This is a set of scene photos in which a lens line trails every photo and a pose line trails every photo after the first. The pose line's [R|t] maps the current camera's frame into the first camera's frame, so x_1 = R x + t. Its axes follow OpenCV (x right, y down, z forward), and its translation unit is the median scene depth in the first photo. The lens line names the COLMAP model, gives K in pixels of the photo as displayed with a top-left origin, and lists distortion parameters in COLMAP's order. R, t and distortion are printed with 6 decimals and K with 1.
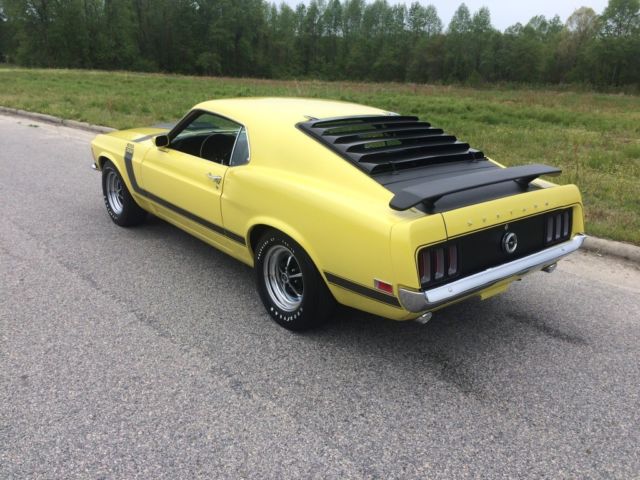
lens RADIAL K [[556.7, 0, 320.0], [0, 556.7, 240.0], [0, 0, 1]] dist [0.091622, -0.139781]
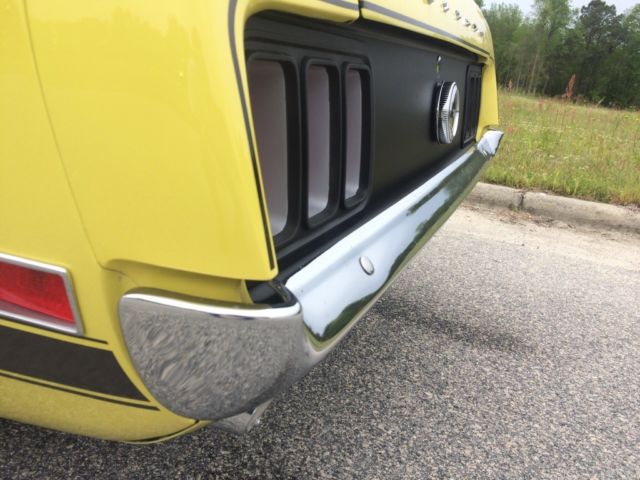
lens RADIAL K [[556.7, 0, 320.0], [0, 556.7, 240.0], [0, 0, 1]] dist [0.091622, -0.139781]
pose [[0.883564, -0.073079, 0.462573, 0.117703], [0.050425, 0.996853, 0.061171, 0.065537], [-0.465587, -0.030723, 0.884469, 0.824113]]
